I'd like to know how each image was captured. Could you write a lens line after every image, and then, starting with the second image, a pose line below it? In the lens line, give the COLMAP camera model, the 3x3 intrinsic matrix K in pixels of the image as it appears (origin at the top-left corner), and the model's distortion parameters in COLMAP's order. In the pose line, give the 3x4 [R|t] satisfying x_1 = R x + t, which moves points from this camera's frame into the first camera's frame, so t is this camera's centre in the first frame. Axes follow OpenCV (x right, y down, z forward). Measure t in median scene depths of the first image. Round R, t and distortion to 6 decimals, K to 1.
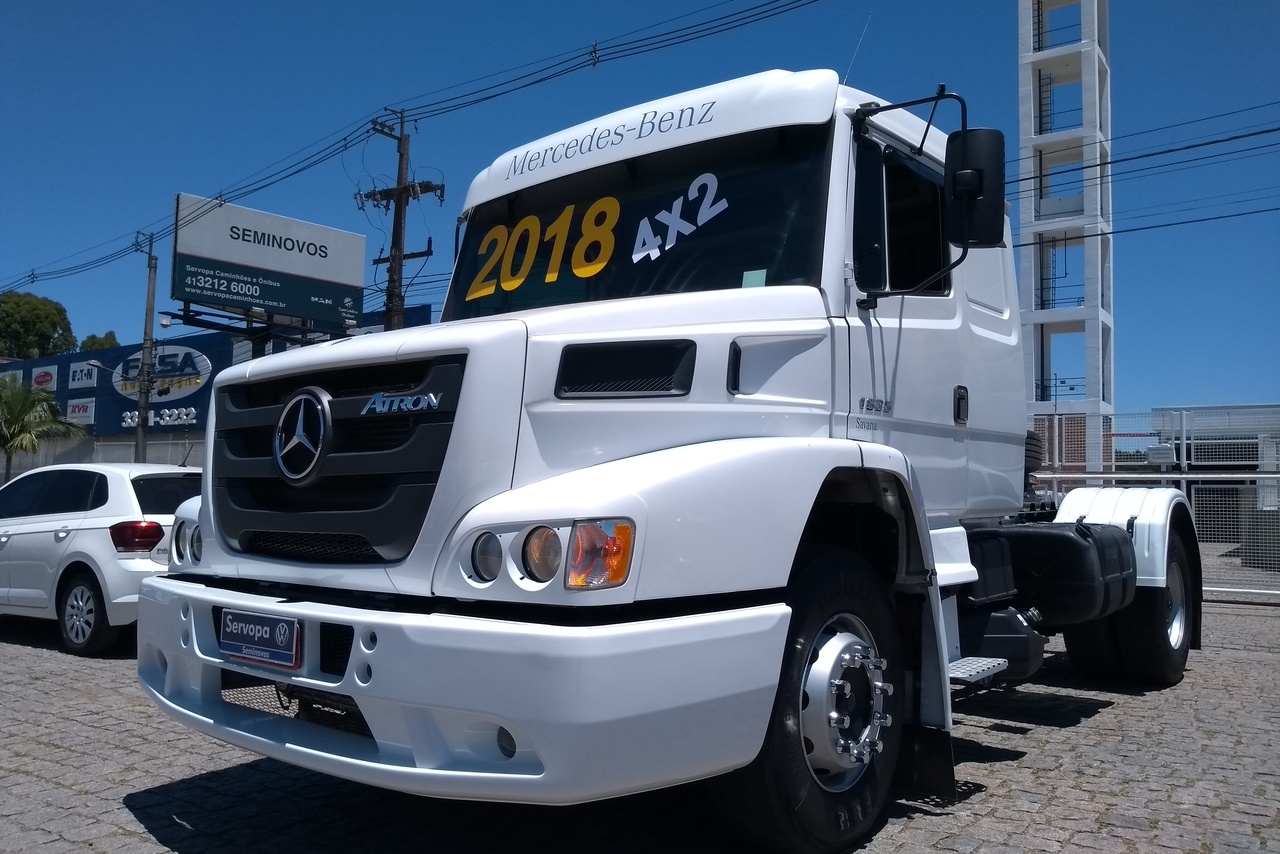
lens RADIAL K [[1031.0, 0, 641.7], [0, 1031.0, 454.7], [0, 0, 1]] dist [0.066724, -0.152993]
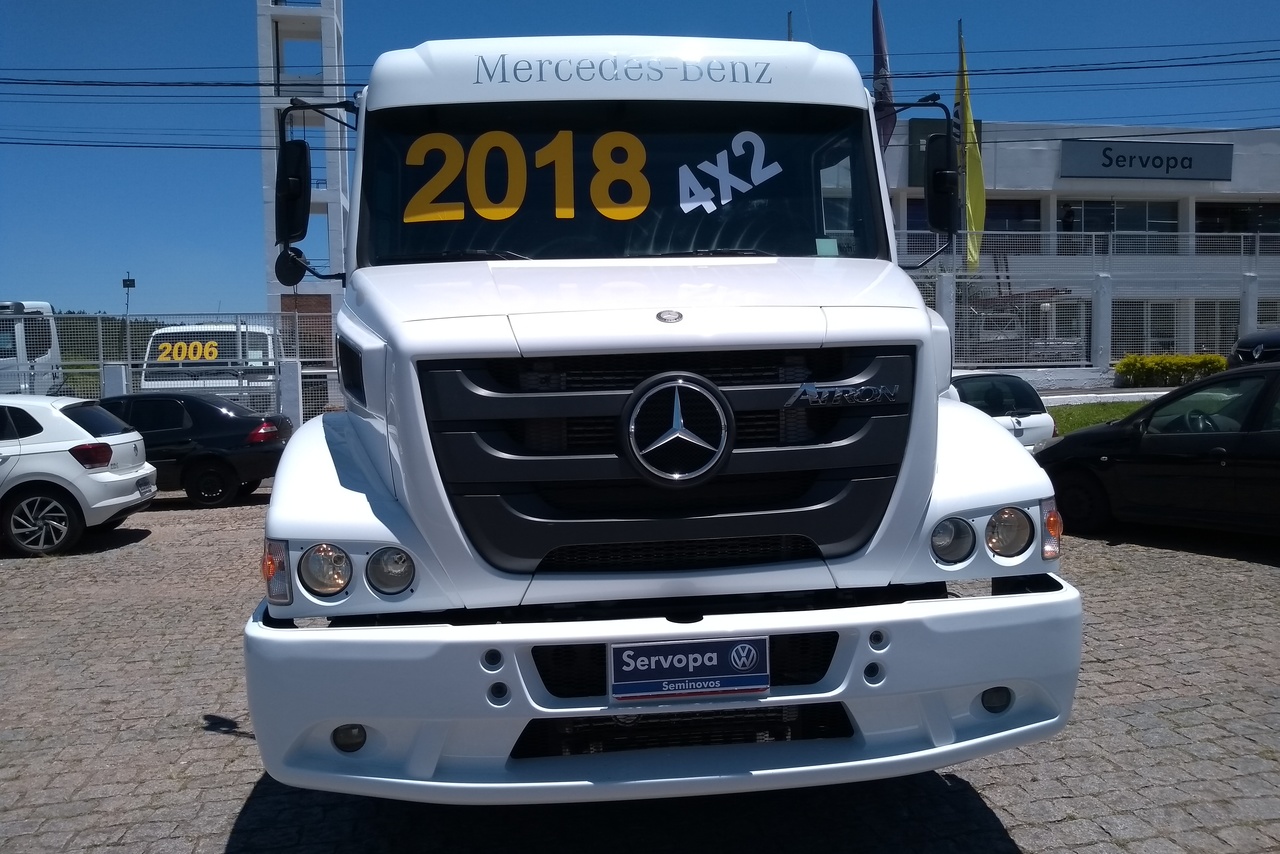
lens RADIAL K [[1031.0, 0, 641.7], [0, 1031.0, 454.7], [0, 0, 1]] dist [0.066724, -0.152993]
pose [[0.684244, -0.093256, 0.723266, -0.790628], [0.000081, 0.991799, 0.127804, -0.087225], [-0.729253, -0.087391, 0.678641, 0.360406]]
